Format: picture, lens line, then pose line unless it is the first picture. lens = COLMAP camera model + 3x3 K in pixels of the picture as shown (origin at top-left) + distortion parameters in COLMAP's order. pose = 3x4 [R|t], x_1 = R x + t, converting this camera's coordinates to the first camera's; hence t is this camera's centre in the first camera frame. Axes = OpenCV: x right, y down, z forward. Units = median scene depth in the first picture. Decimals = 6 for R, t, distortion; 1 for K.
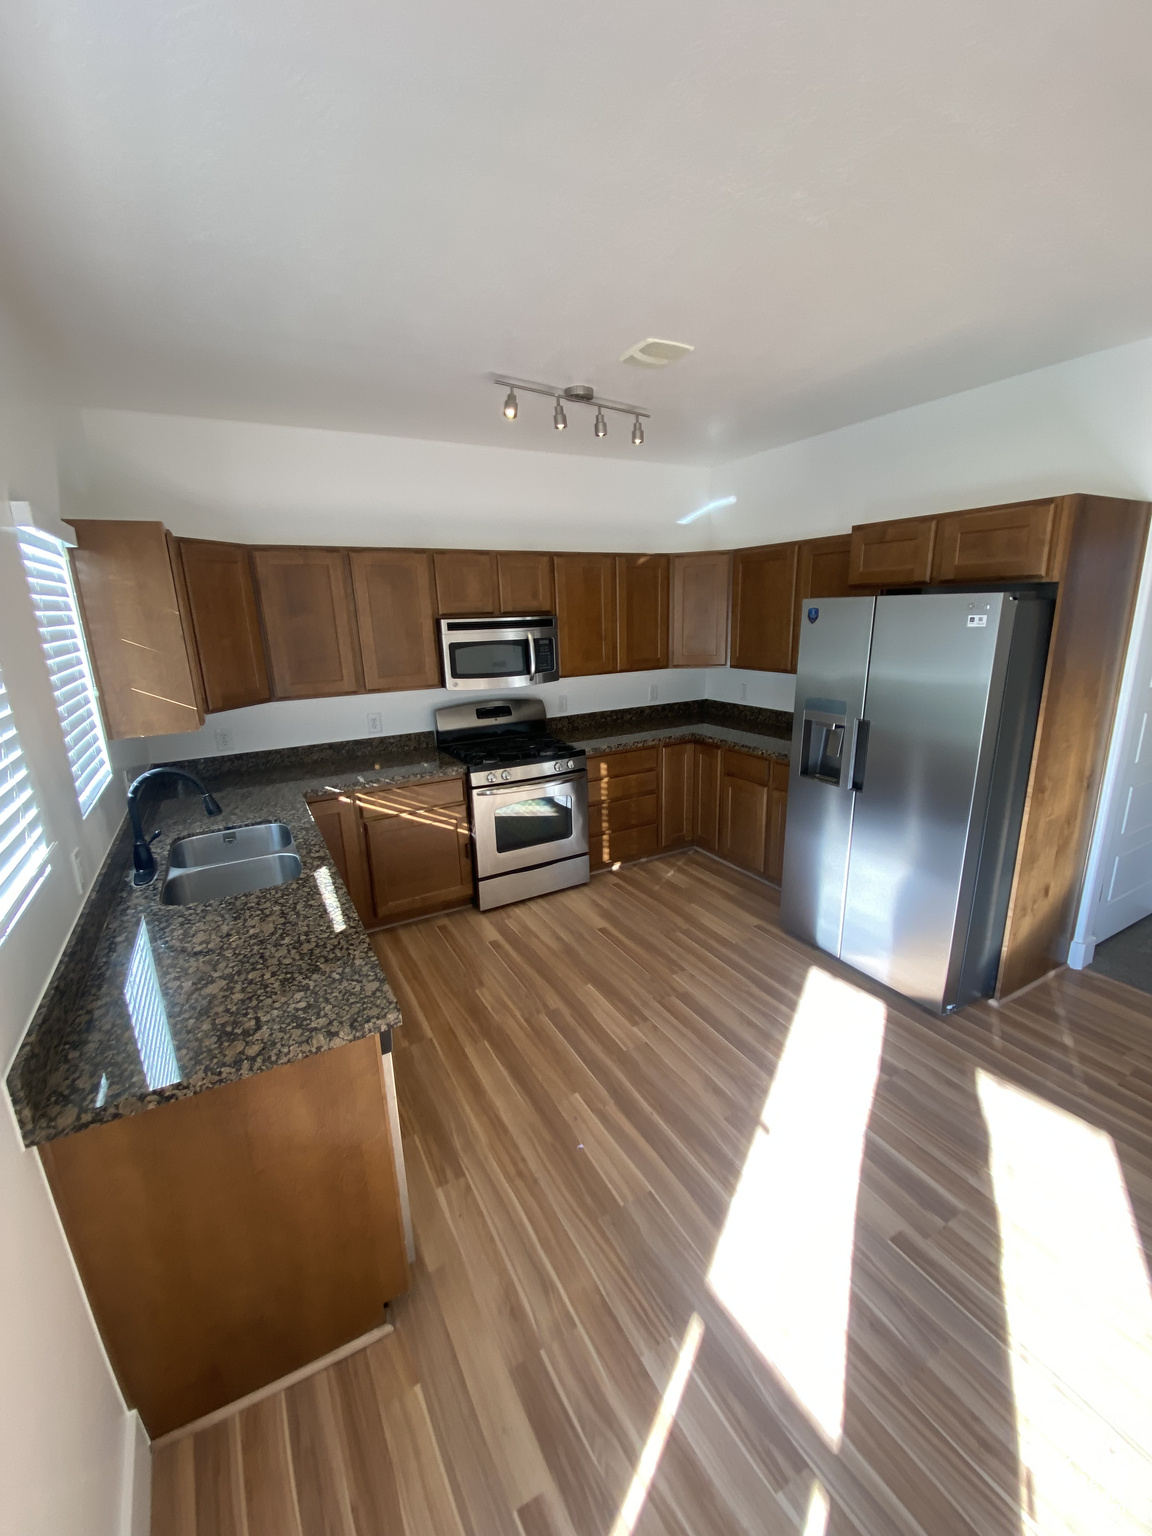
lens RADIAL K [[619.2, 0, 574.1], [0, 619.2, 772.2], [0, 0, 1]] dist [0.003224, -0.000039]
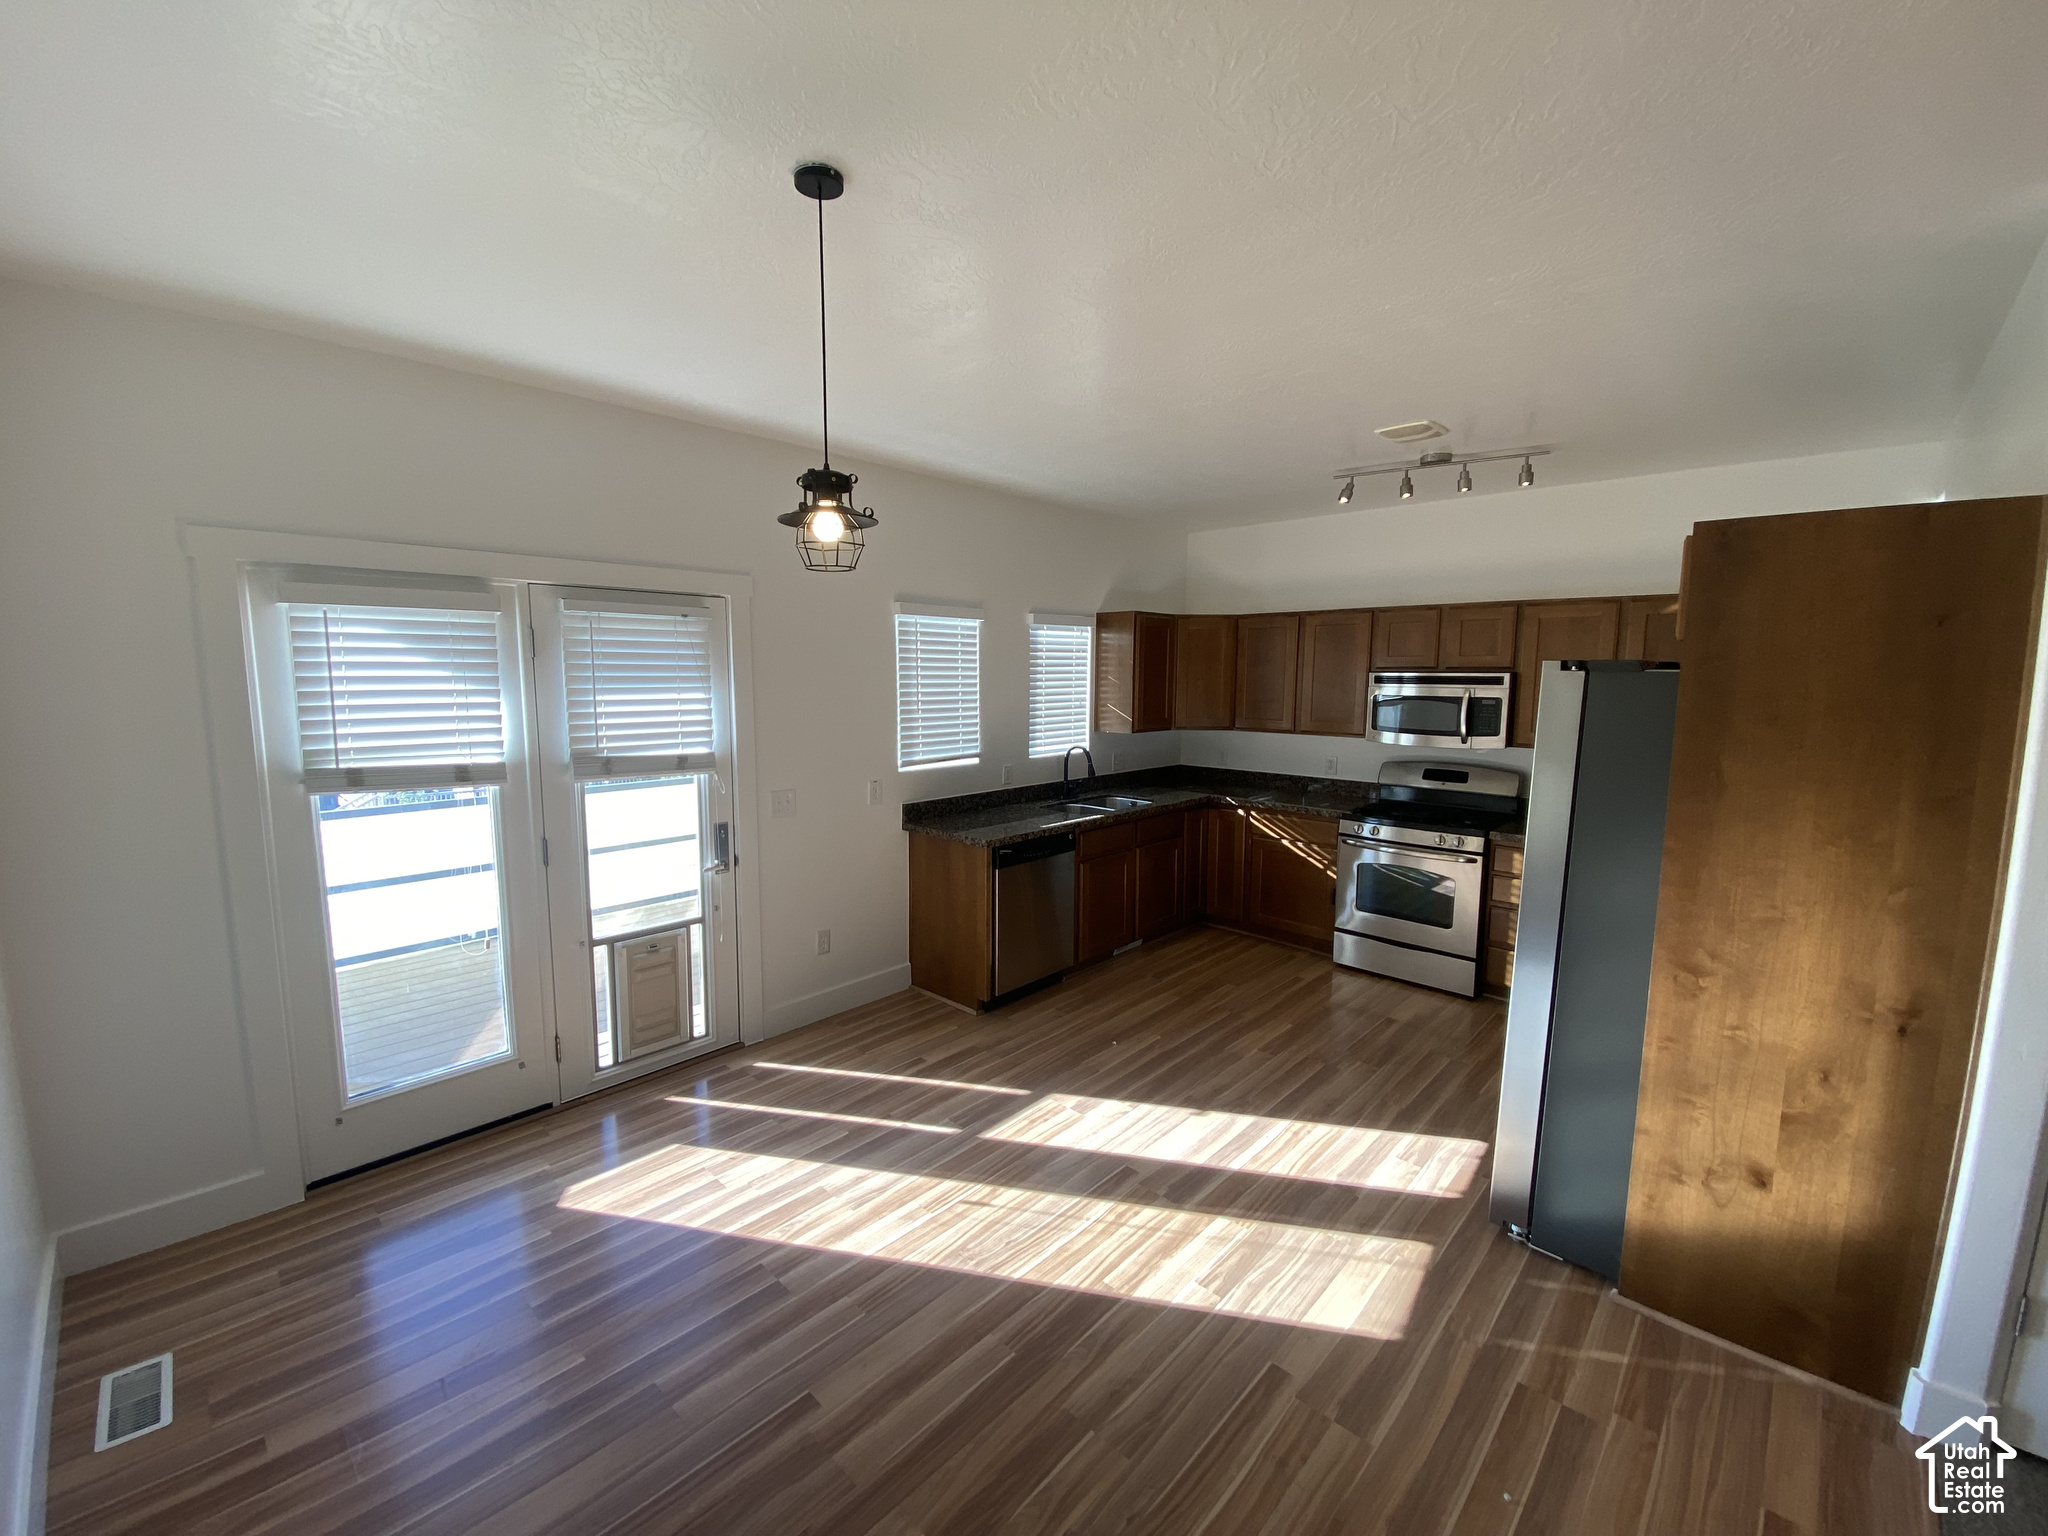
lens RADIAL K [[825.5, 0, 1009.0], [0, 825.5, 767.8], [0, 0, 1]] dist [0.003224, -0.000039]
pose [[0.285459, 0.143026, -0.947659, 1.130519], [-0.254265, 0.964670, 0.069003, -0.040912], [0.924047, 0.221259, 0.311740, 0.050765]]
